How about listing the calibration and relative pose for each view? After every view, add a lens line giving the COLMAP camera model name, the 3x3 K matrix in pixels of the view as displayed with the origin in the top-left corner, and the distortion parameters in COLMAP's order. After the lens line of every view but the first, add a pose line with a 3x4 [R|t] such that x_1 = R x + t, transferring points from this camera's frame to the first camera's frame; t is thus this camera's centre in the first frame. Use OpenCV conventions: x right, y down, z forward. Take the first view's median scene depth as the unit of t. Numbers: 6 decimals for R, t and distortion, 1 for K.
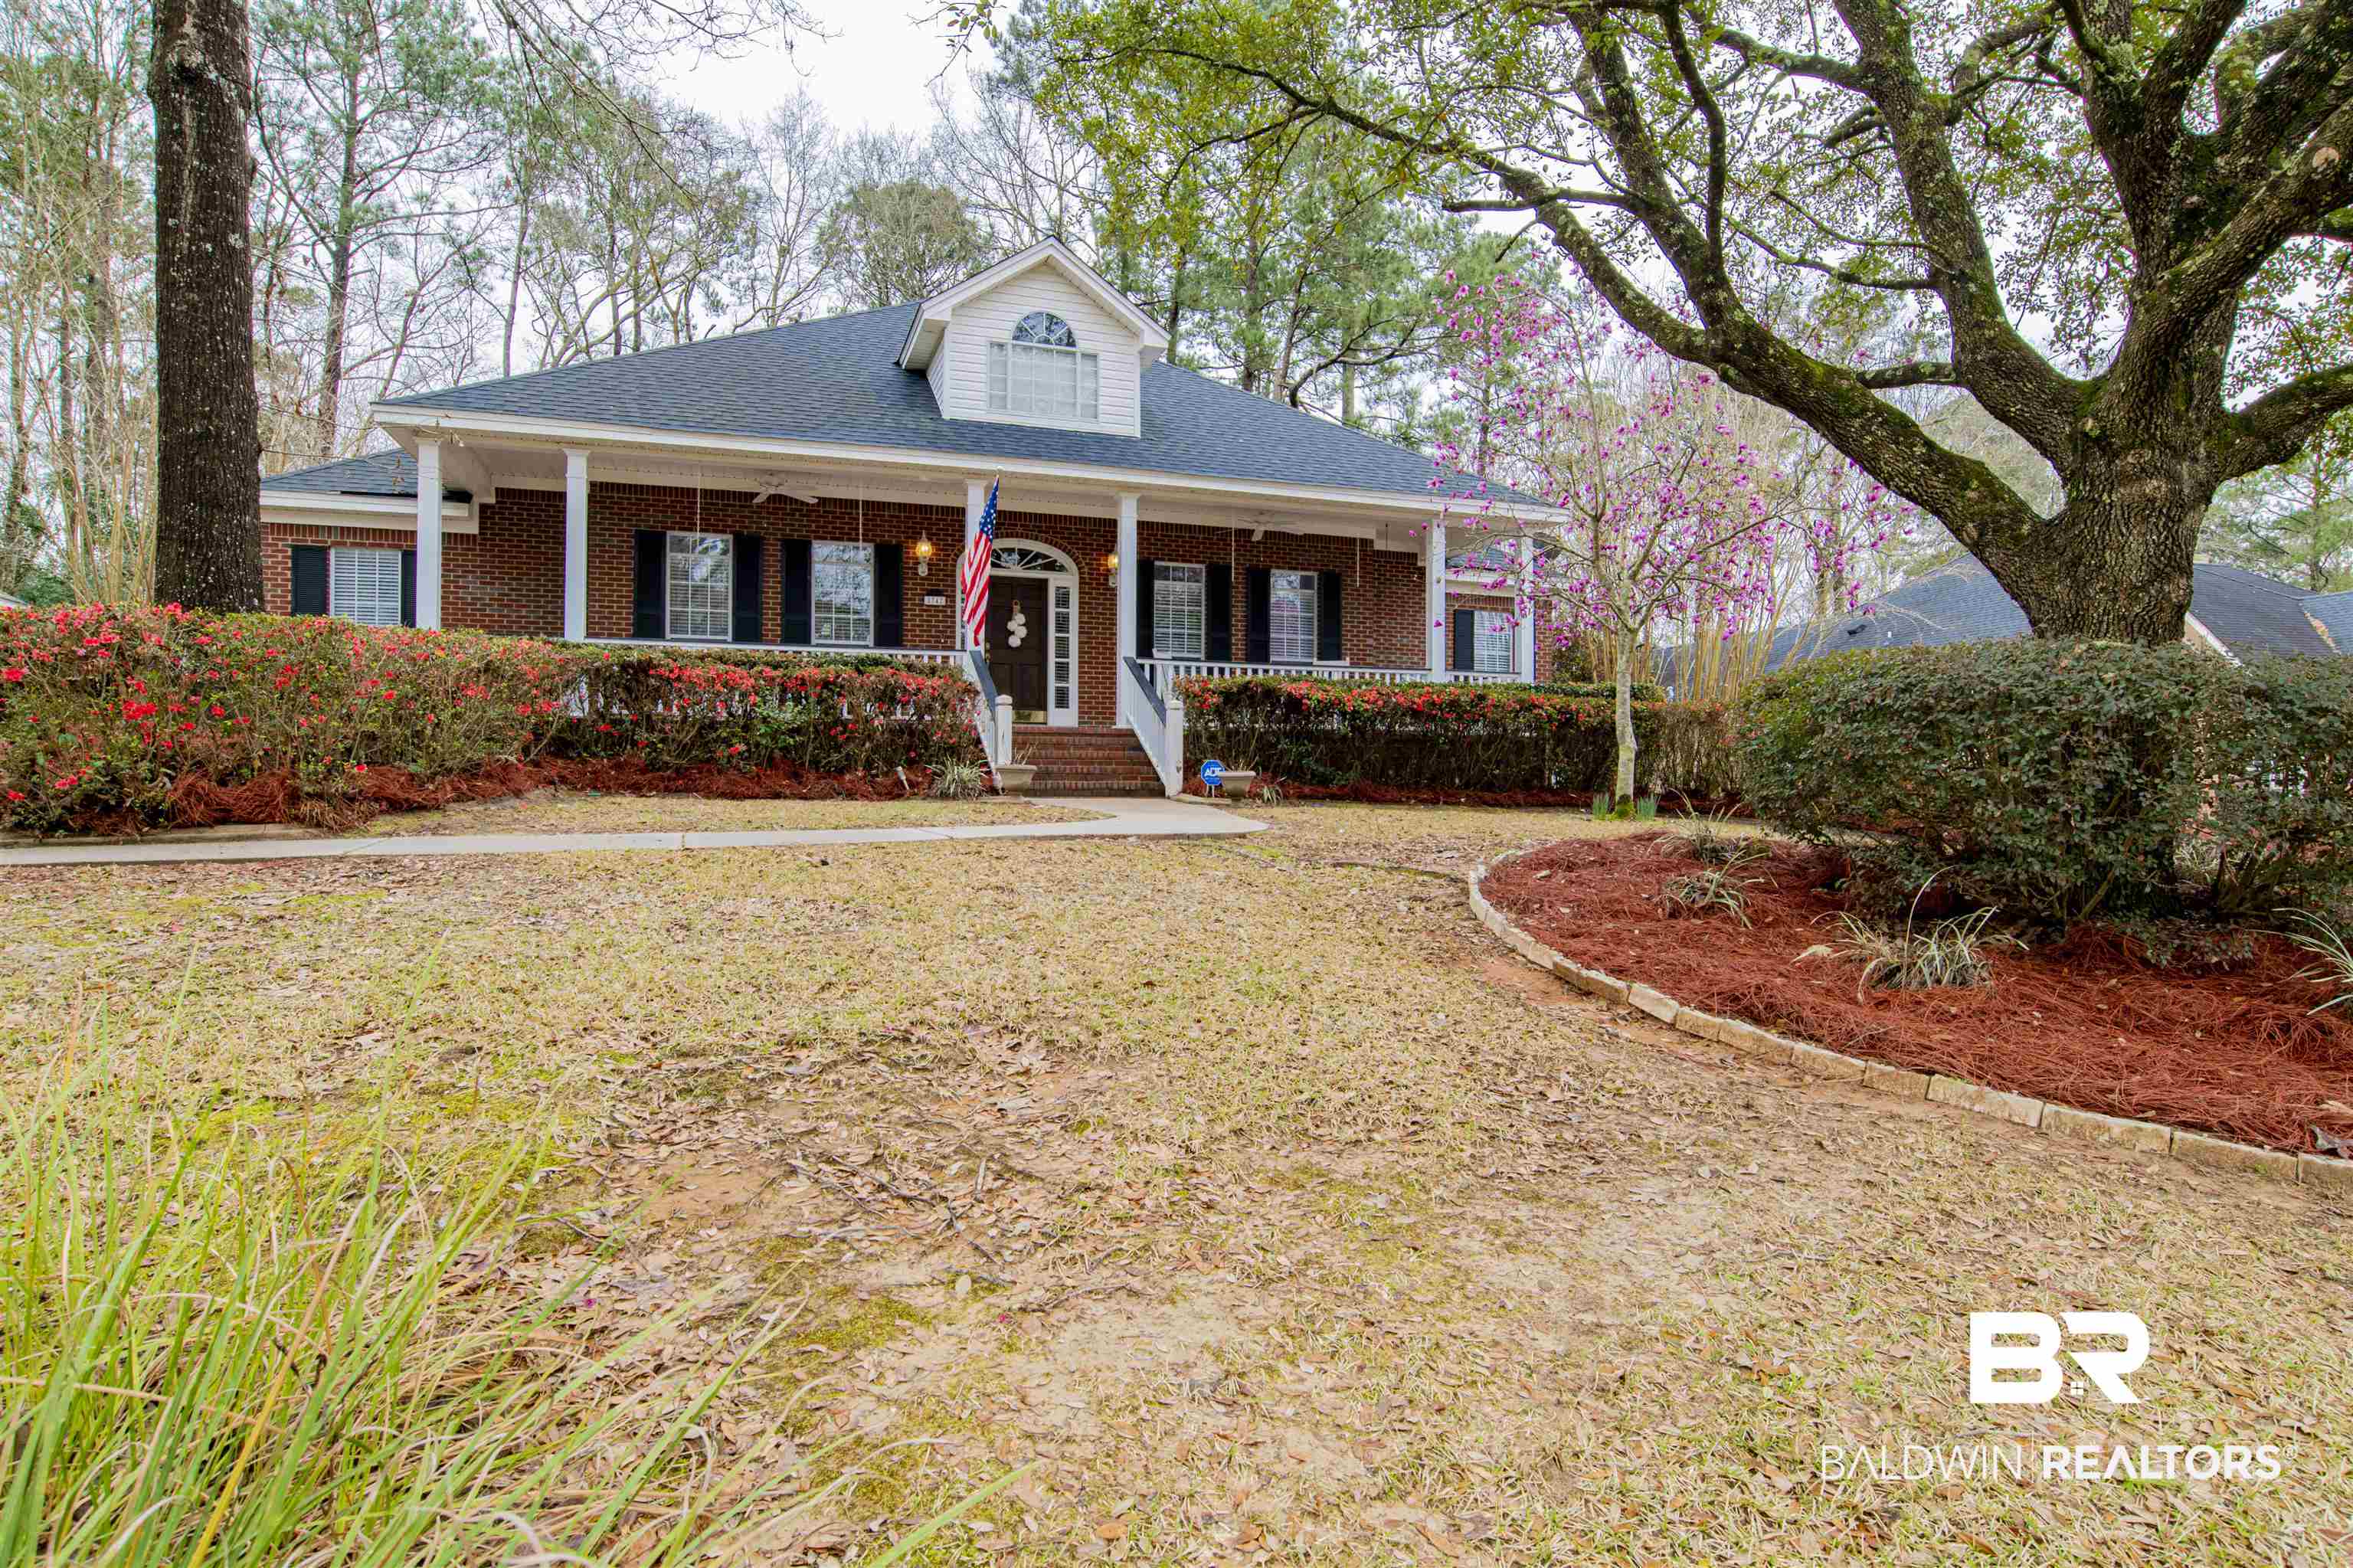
lens RADIAL K [[1266.7, 0, 1176.5], [0, 1266.7, 784.0], [0, 0, 1]] dist [-0.061202, 0.021872]
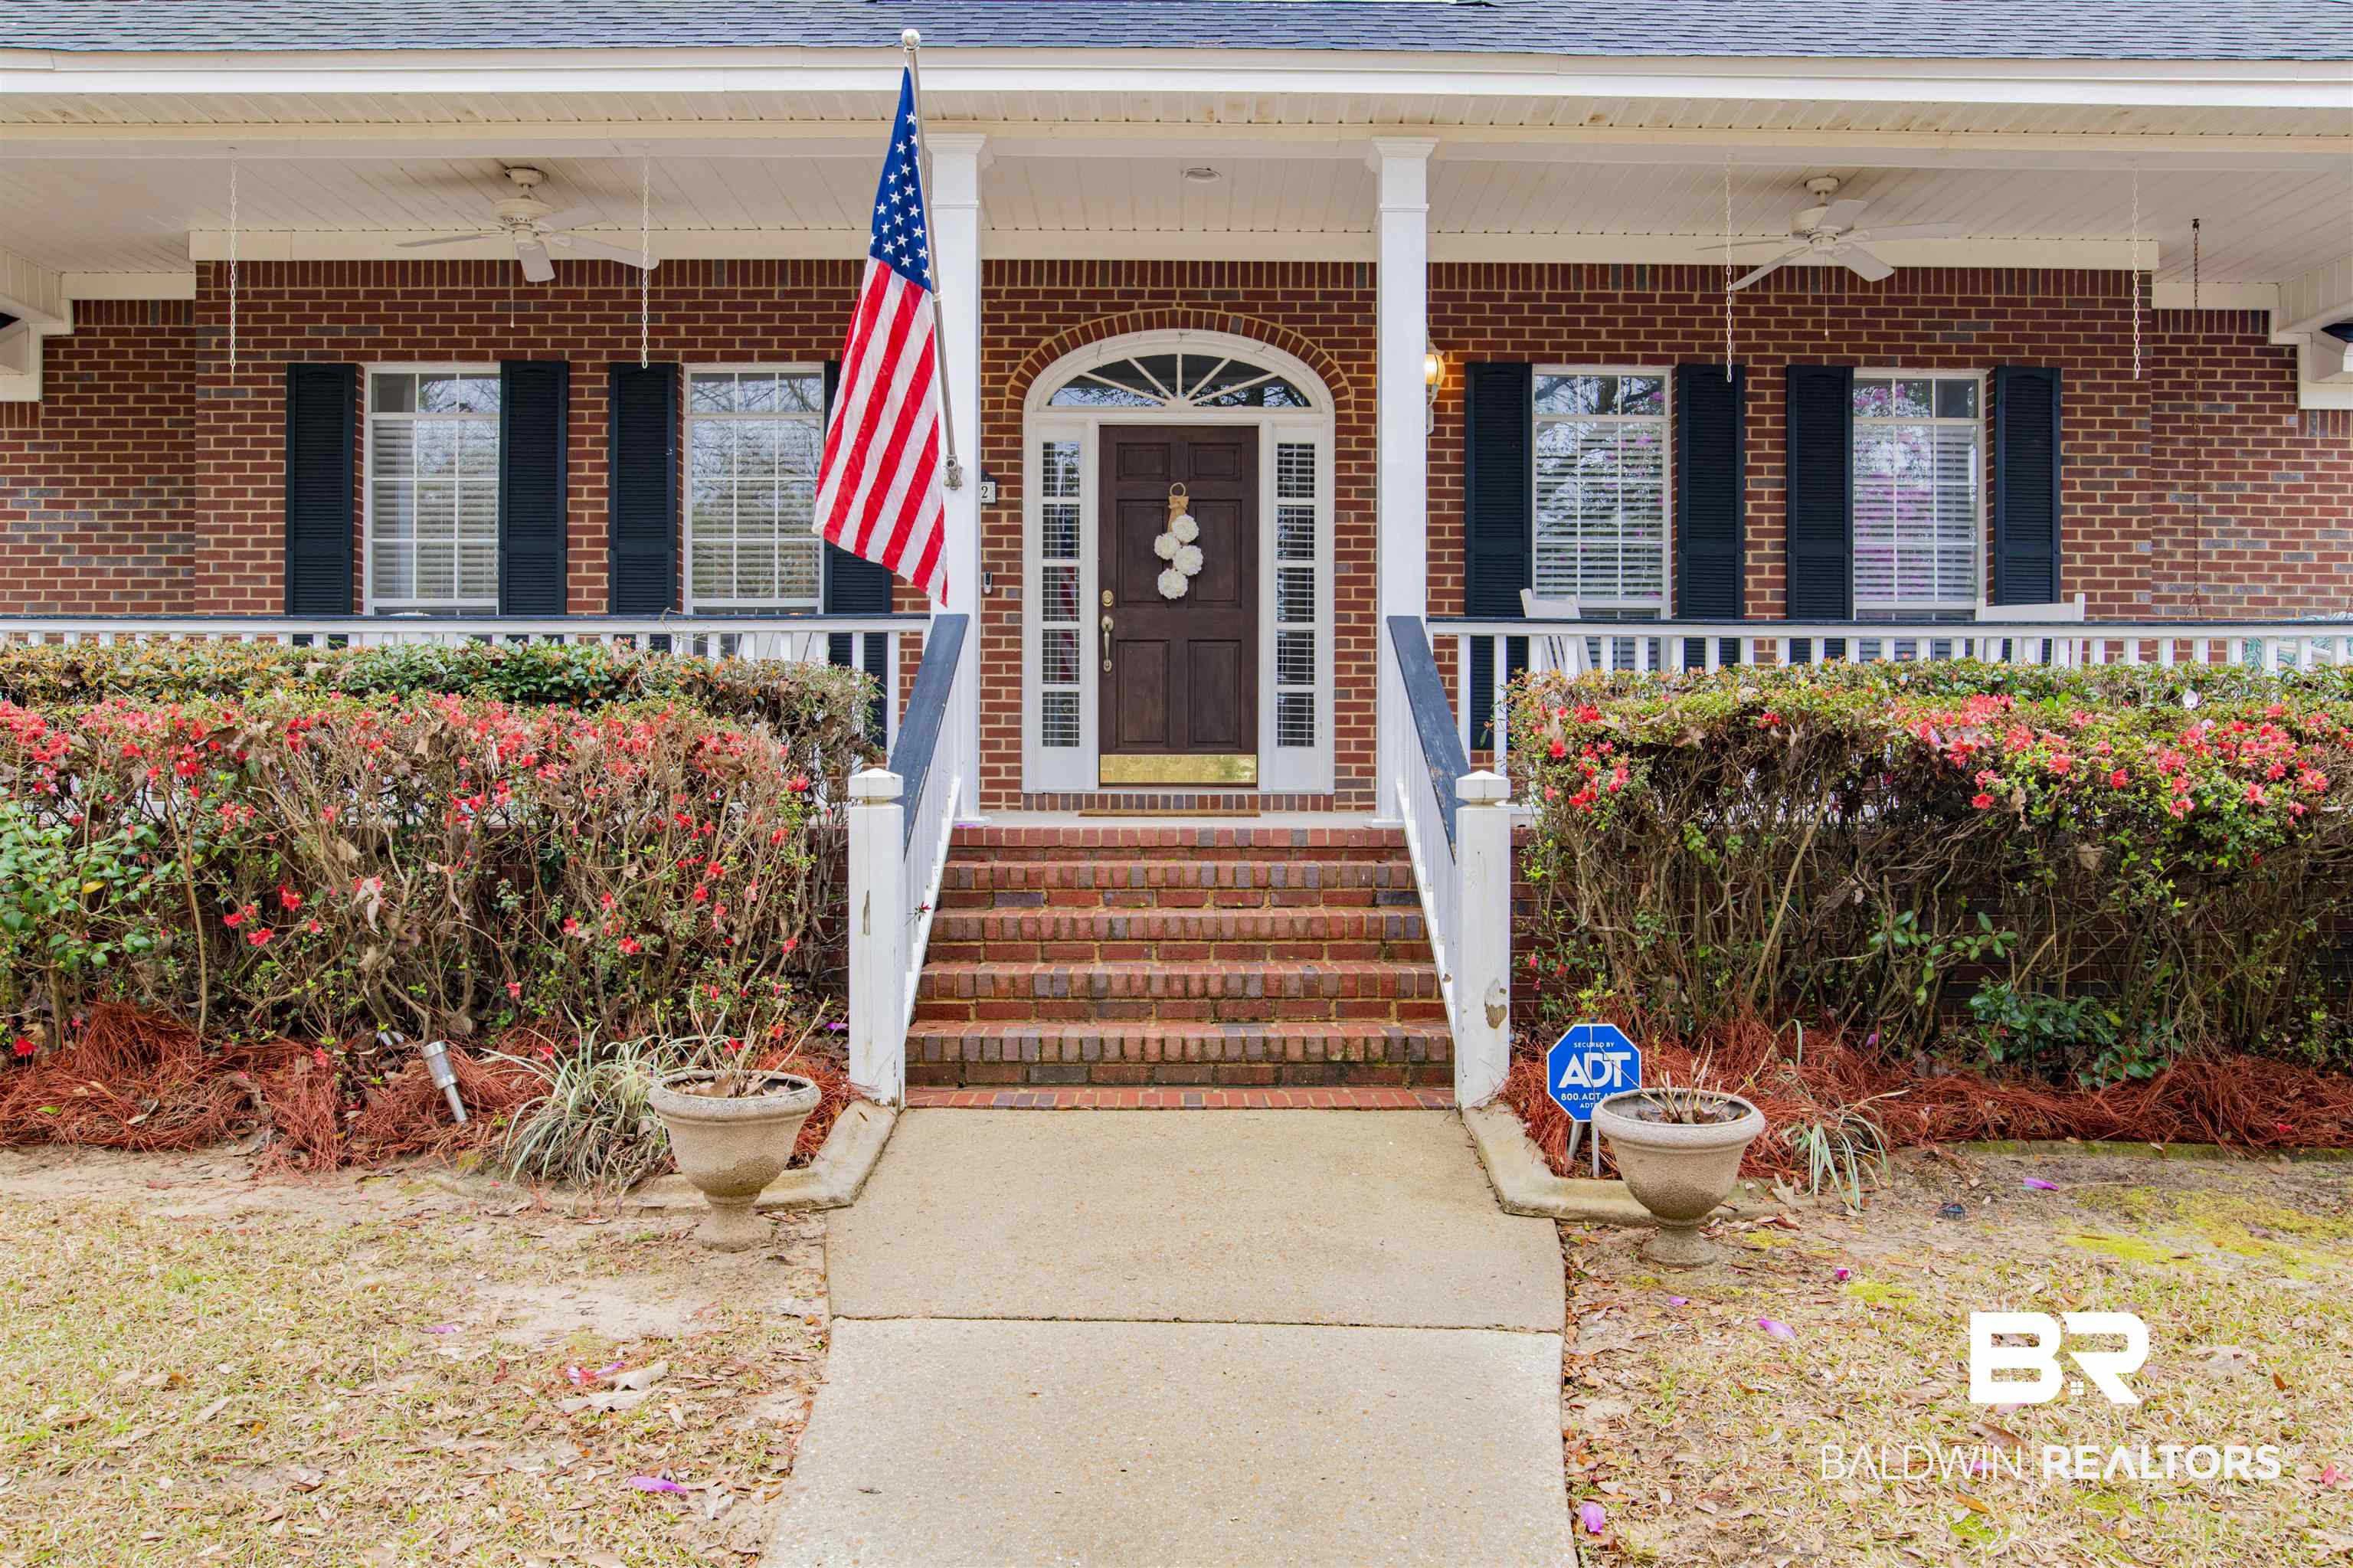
lens RADIAL K [[1629.1, 0, 1187.2], [0, 1629.1, 783.2], [0, 0, 1]] dist [-0.058945, 0.047294]
pose [[0.947160, -0.000799, -0.320759, 0.047315], [0.003733, 0.999957, 0.008531, -0.059457], [0.320739, -0.009278, 0.947122, 0.563879]]
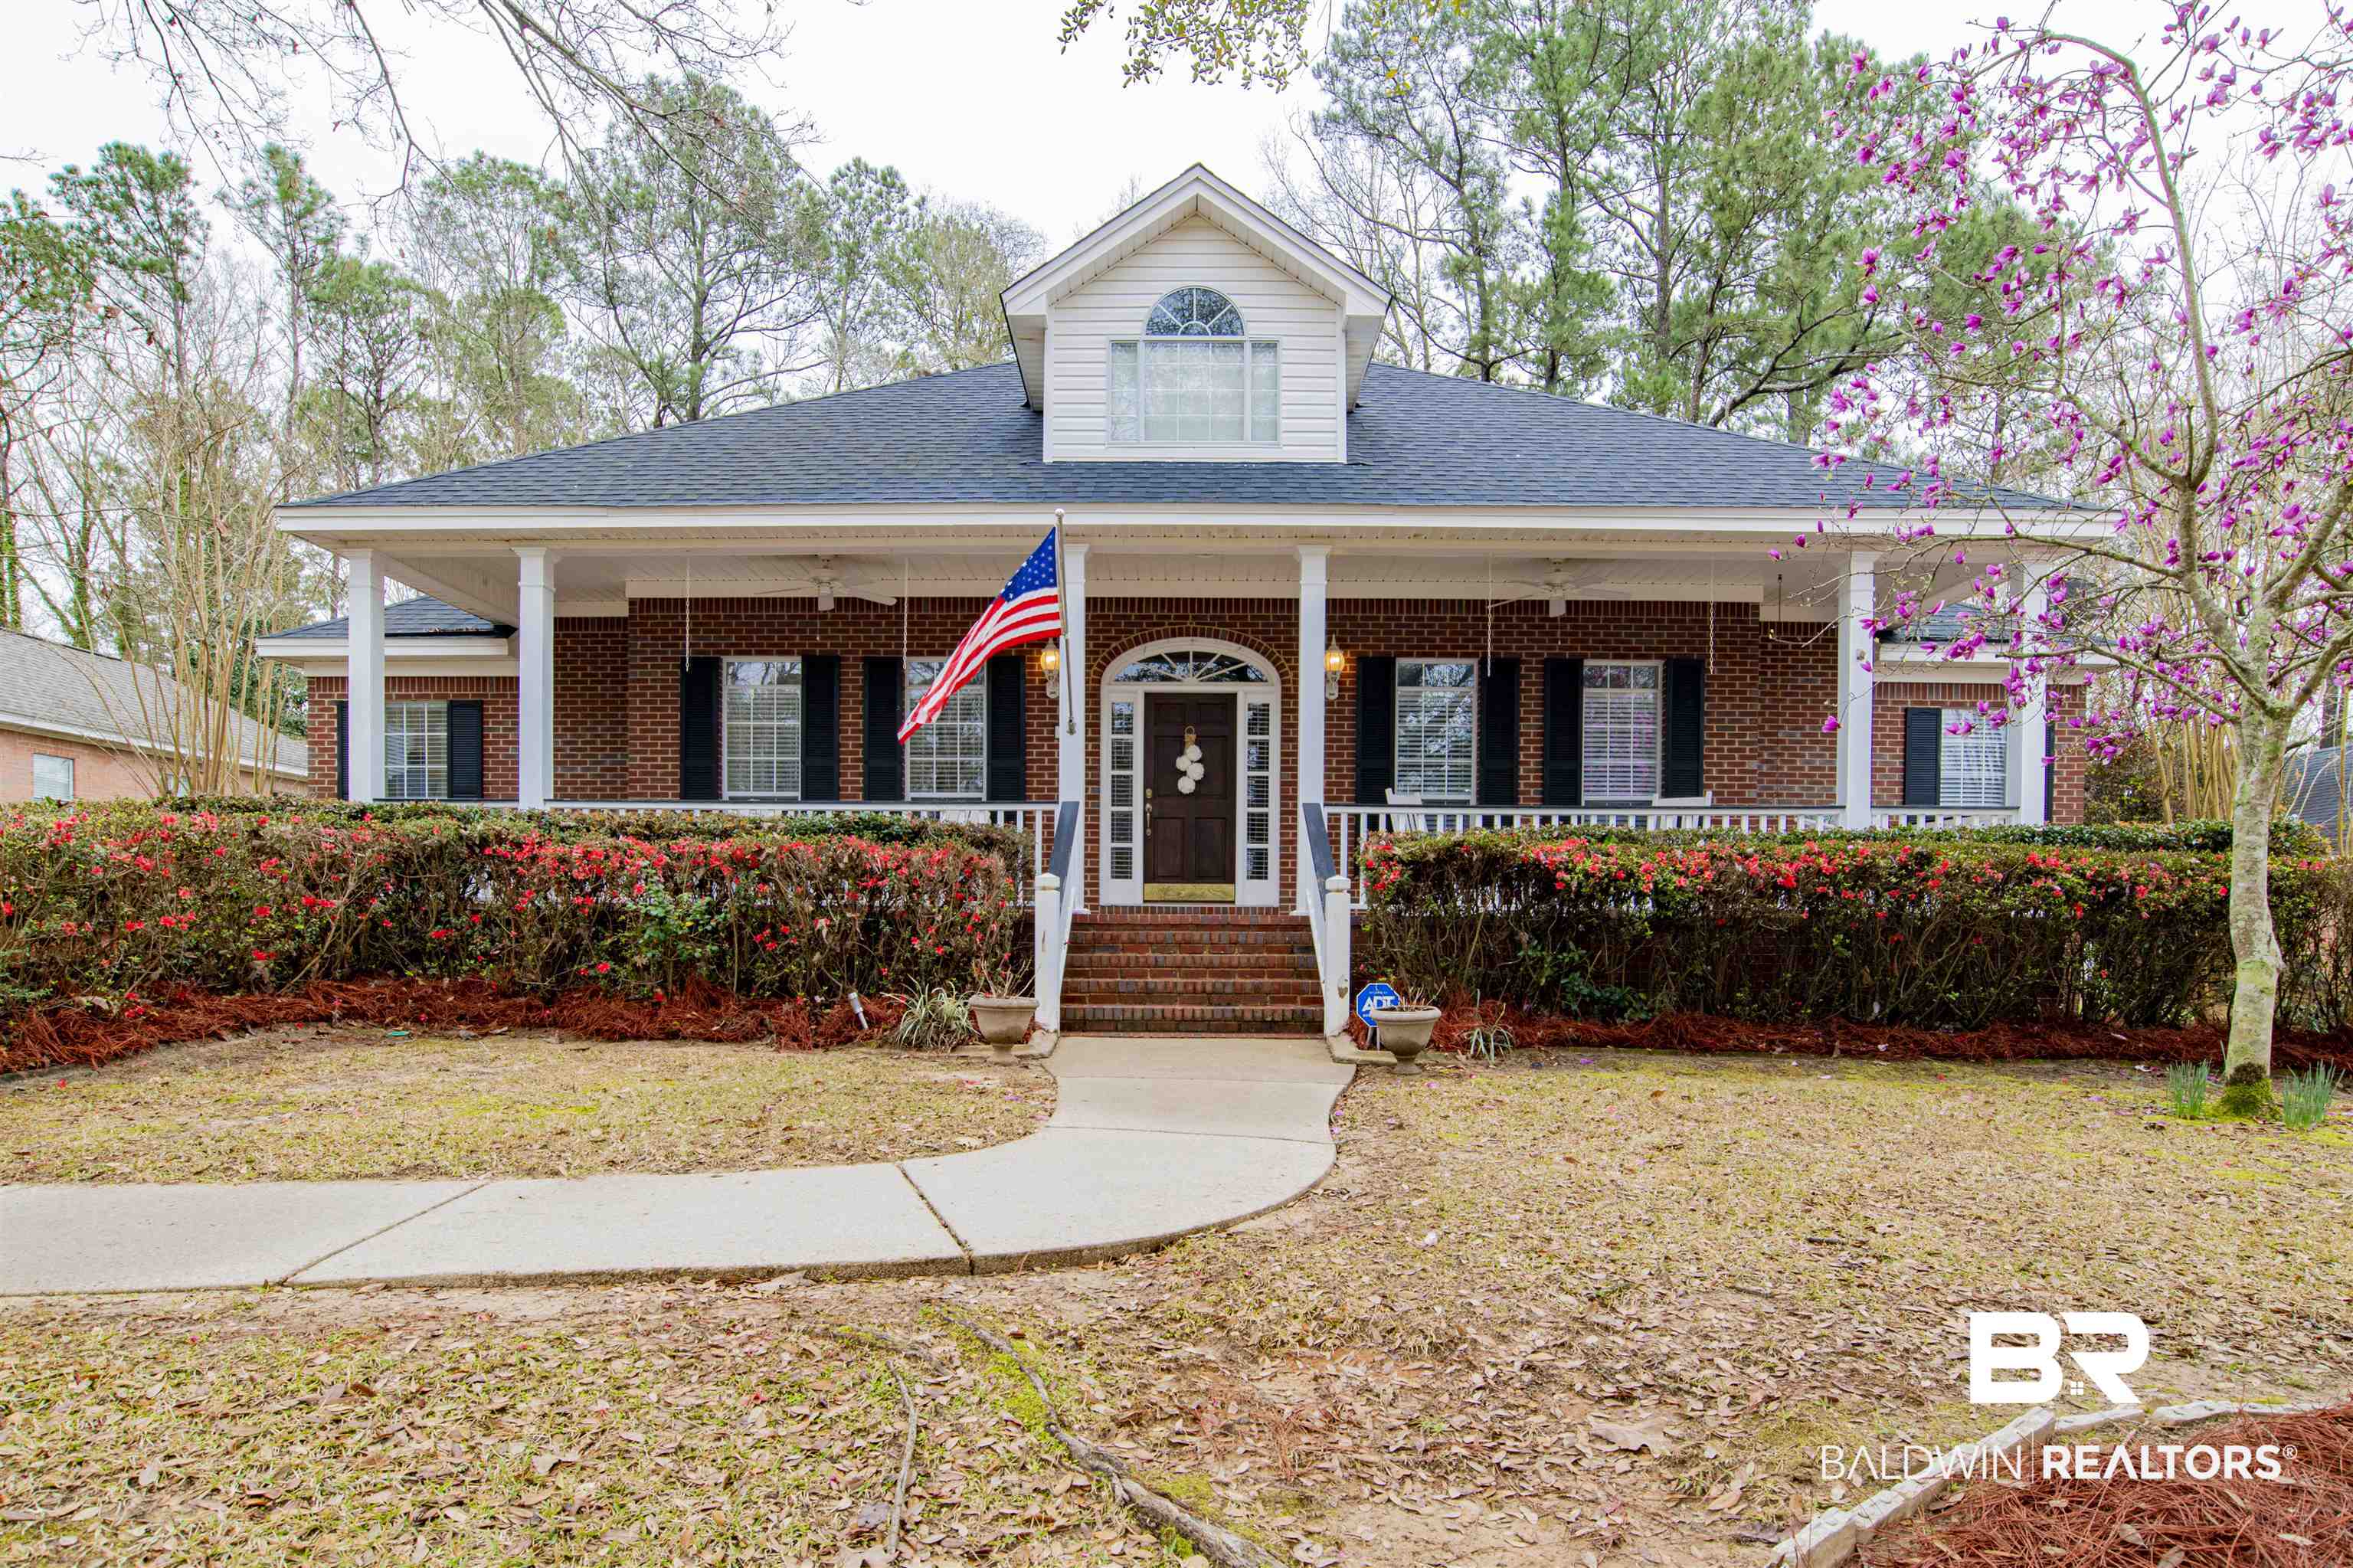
lens RADIAL K [[1281.1, 0, 1164.7], [0, 1281.1, 946.5], [0, 0, 1]] dist [-0.035497, 0.000431]
pose [[0.940478, 0.005214, -0.339814, 0.113269], [-0.000818, 0.999914, 0.013078, -0.036064], [0.339853, -0.012022, 0.940402, 0.361926]]
